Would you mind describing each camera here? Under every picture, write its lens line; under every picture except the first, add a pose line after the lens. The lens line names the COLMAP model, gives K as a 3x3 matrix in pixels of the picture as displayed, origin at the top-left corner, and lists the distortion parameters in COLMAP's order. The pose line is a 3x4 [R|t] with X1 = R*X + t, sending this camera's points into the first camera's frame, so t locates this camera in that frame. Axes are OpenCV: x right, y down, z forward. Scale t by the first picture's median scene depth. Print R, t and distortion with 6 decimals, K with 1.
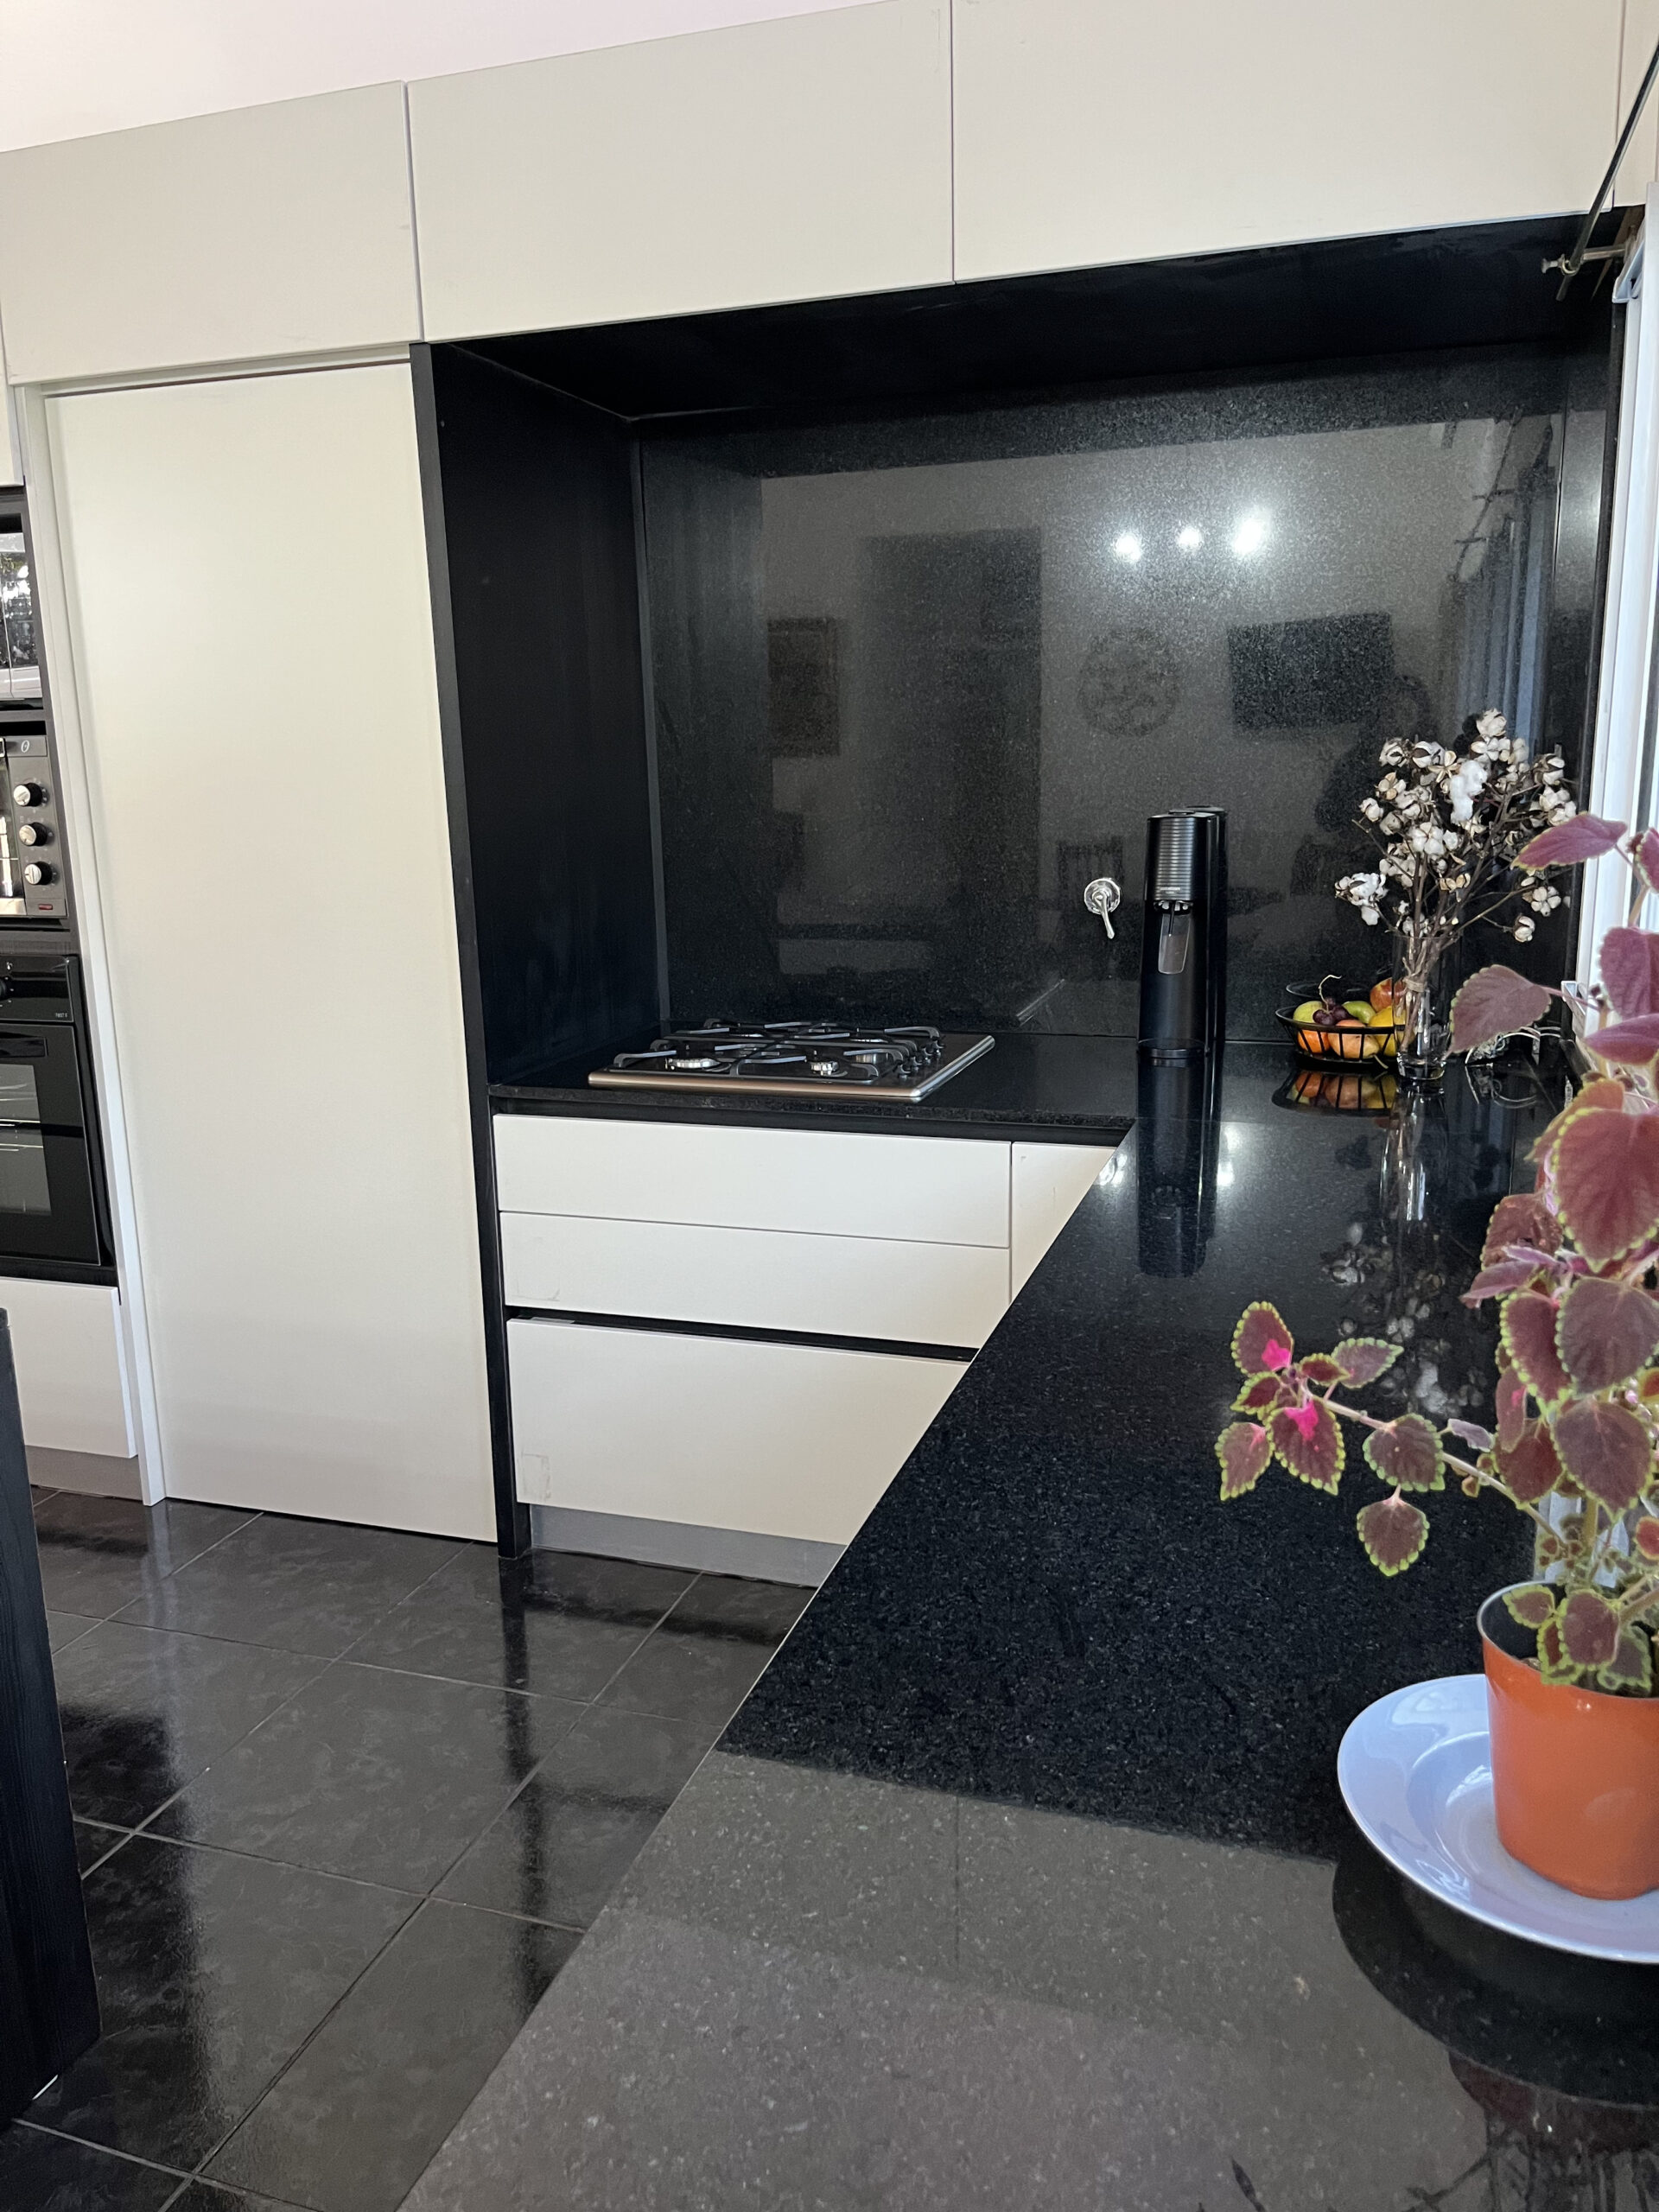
lens RADIAL K [[1676.5, 0, 830.3], [0, 1676.5, 1118.0], [0, 0, 1]] dist [0.064405, -0.093589]
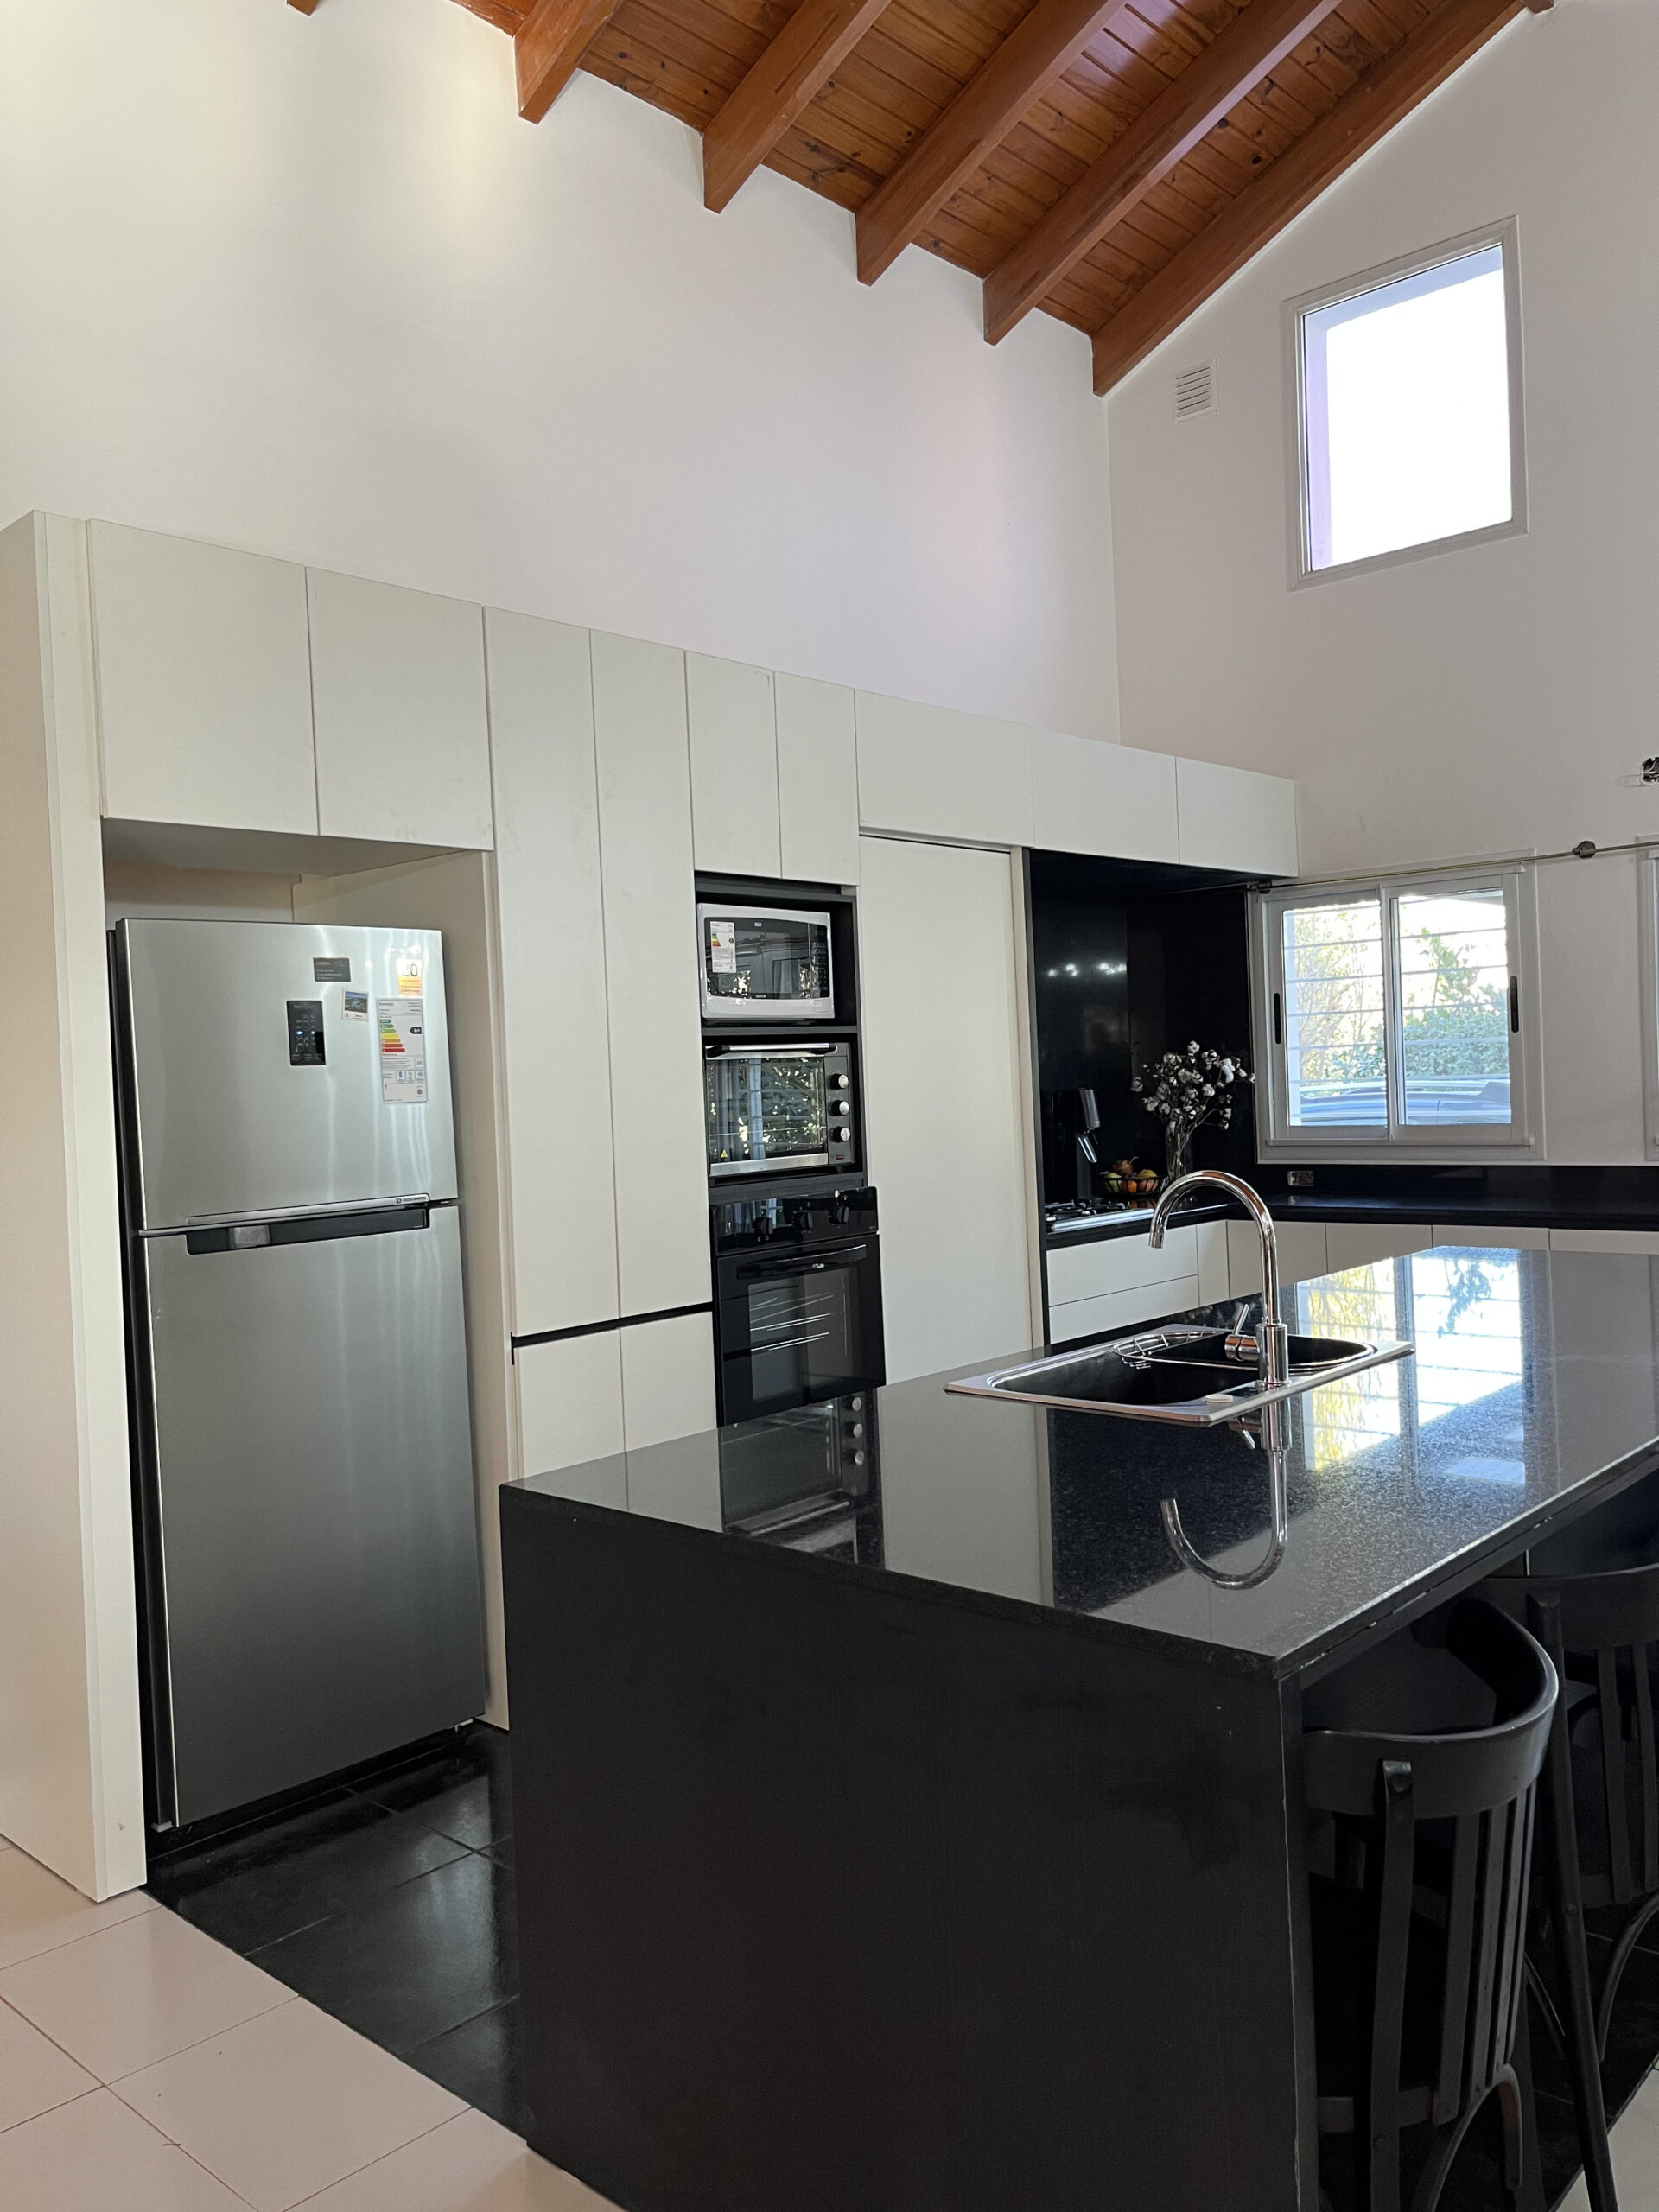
lens RADIAL K [[1676.5, 0, 829.7], [0, 1676.5, 1109.2], [0, 0, 1]] dist [0.064405, -0.093589]
pose [[0.403500, -0.013787, 0.914876, -1.889330], [0.231057, 0.969015, -0.087304, -0.044160], [-0.885325, 0.246615, 0.394184, 0.459908]]
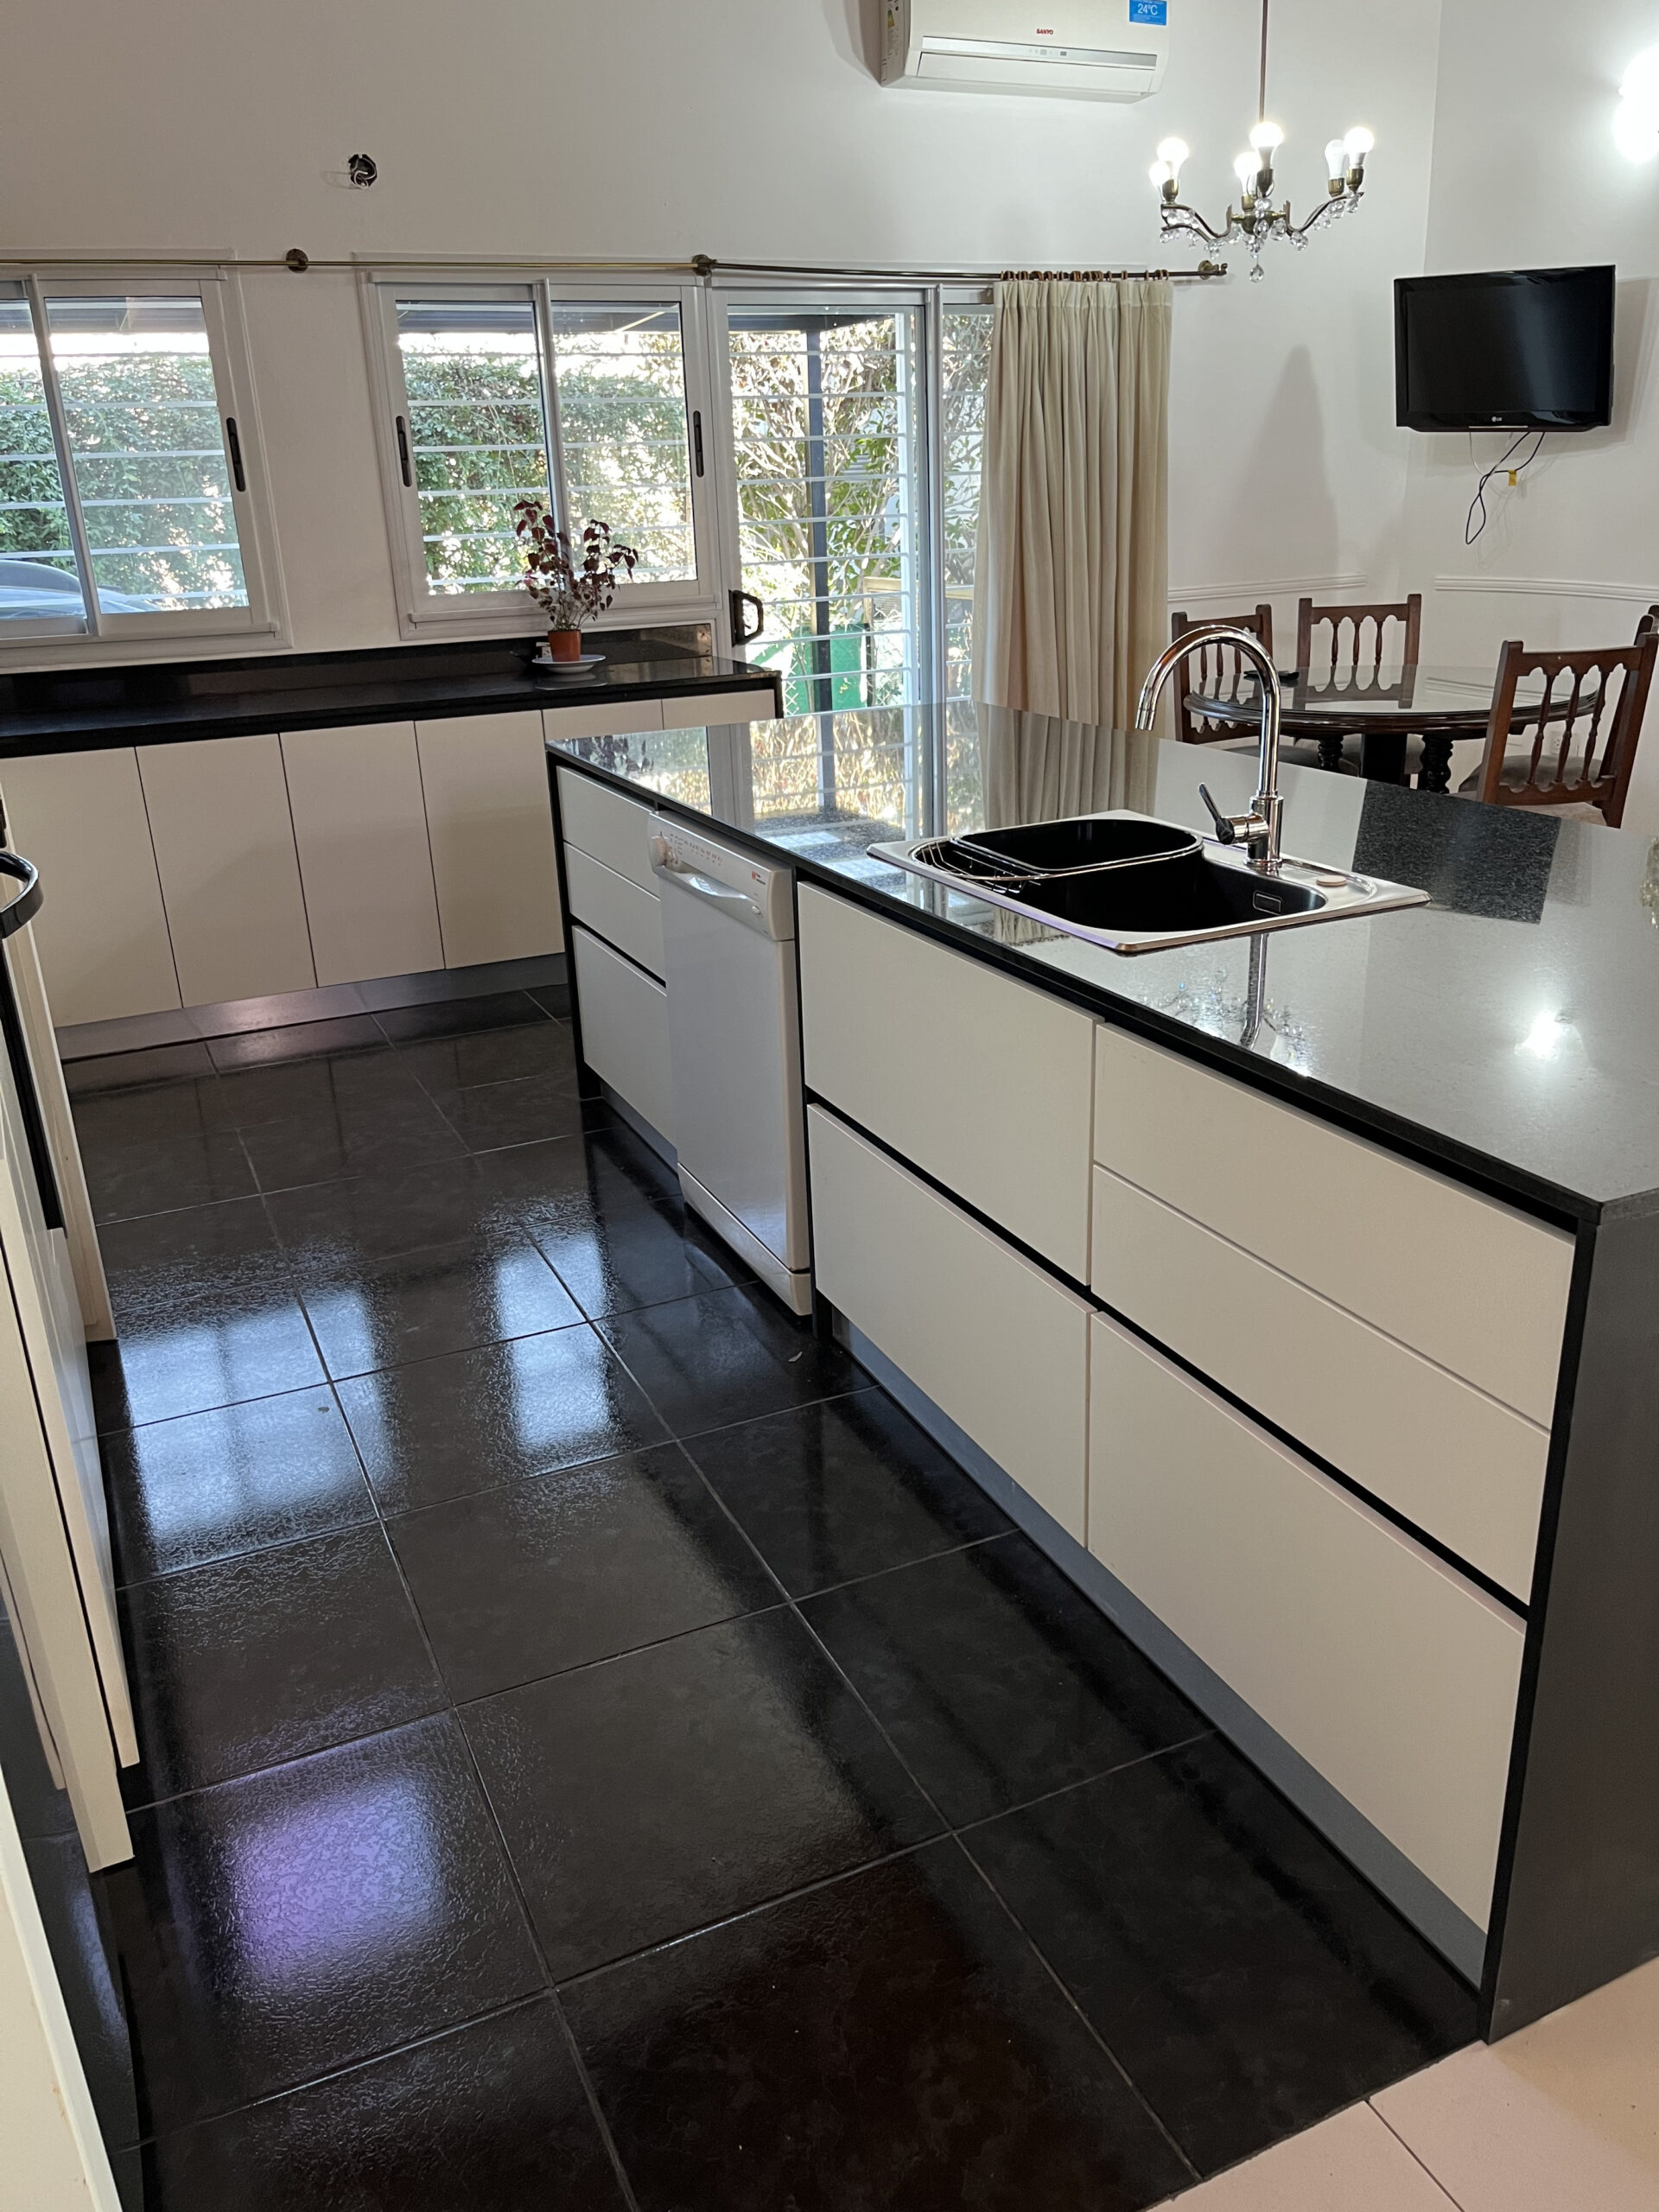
lens RADIAL K [[1676.5, 0, 826.1], [0, 1676.5, 1116.5], [0, 0, 1]] dist [0.064405, -0.093589]
pose [[-0.689581, -0.212275, 0.692400, -1.420608], [0.206291, 0.858894, 0.468769, -0.252994], [-0.694207, 0.466090, -0.548486, 1.308880]]
